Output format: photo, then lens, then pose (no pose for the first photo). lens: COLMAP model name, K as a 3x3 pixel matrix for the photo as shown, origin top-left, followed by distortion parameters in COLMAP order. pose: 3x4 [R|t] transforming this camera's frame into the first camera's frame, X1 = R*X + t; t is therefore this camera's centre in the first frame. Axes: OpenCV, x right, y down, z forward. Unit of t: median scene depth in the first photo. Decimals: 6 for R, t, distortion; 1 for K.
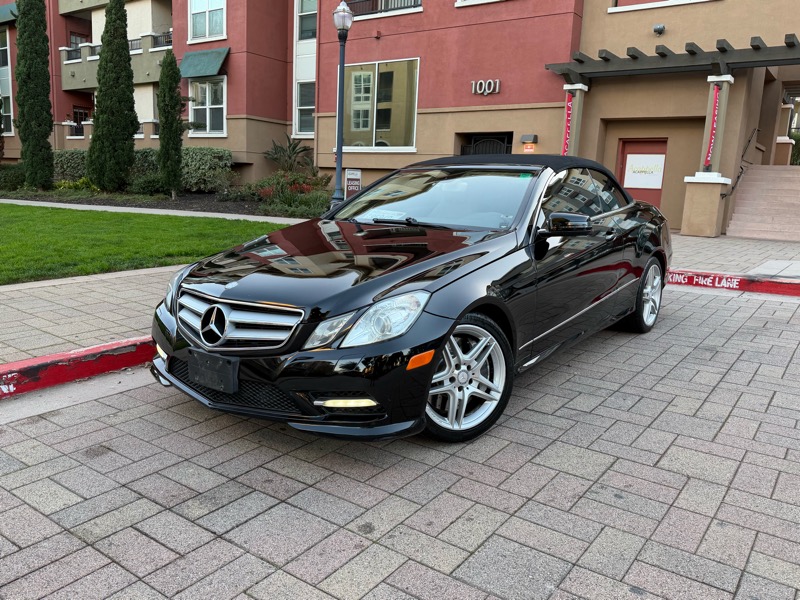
lens RADIAL K [[642.8, 0, 400.6], [0, 642.8, 302.0], [0, 0, 1]] dist [0.066855, -0.099696]
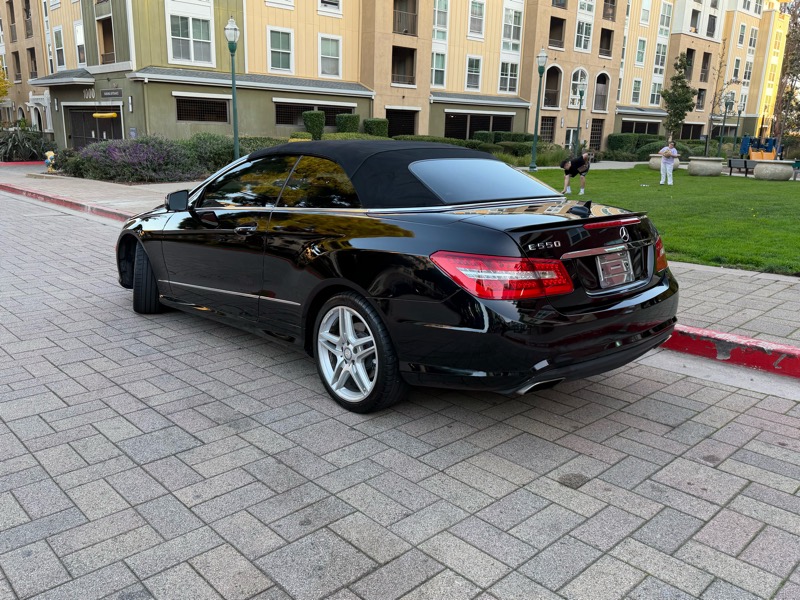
lens RADIAL K [[638.4, 0, 391.2], [0, 638.4, 297.2], [0, 0, 1]] dist [0.055298, -0.075537]
pose [[-0.191365, 0.197862, -0.961369, 0.306656], [-0.200683, 0.950891, 0.235652, -0.069333], [0.960784, 0.238026, -0.142260, 0.355158]]
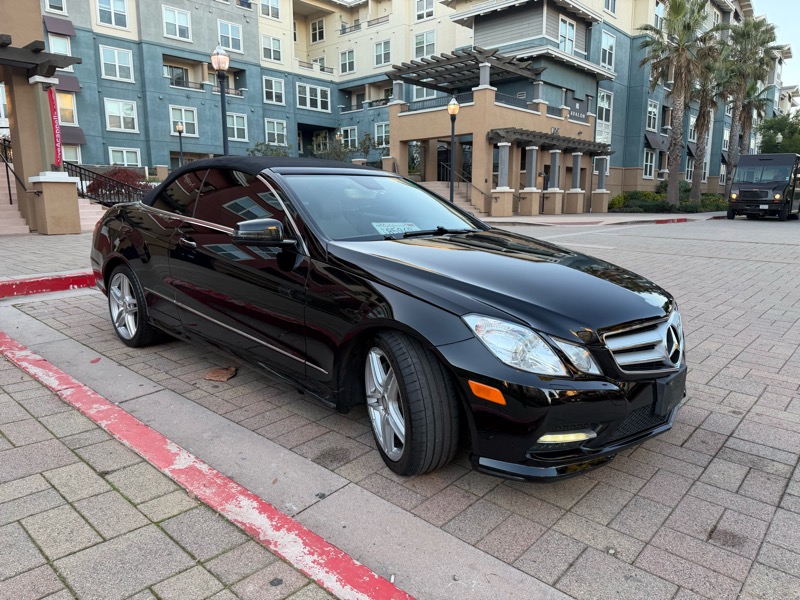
lens RADIAL K [[561.9, 0, 406.7], [0, 561.9, 300.1], [0, 0, 1]] dist [0.031024, -0.040907]
pose [[0.089882, -0.217171, 0.971987, -0.198602], [0.178943, 0.963577, 0.198745, -0.046873], [-0.979745, 0.156067, 0.125470, 0.222436]]
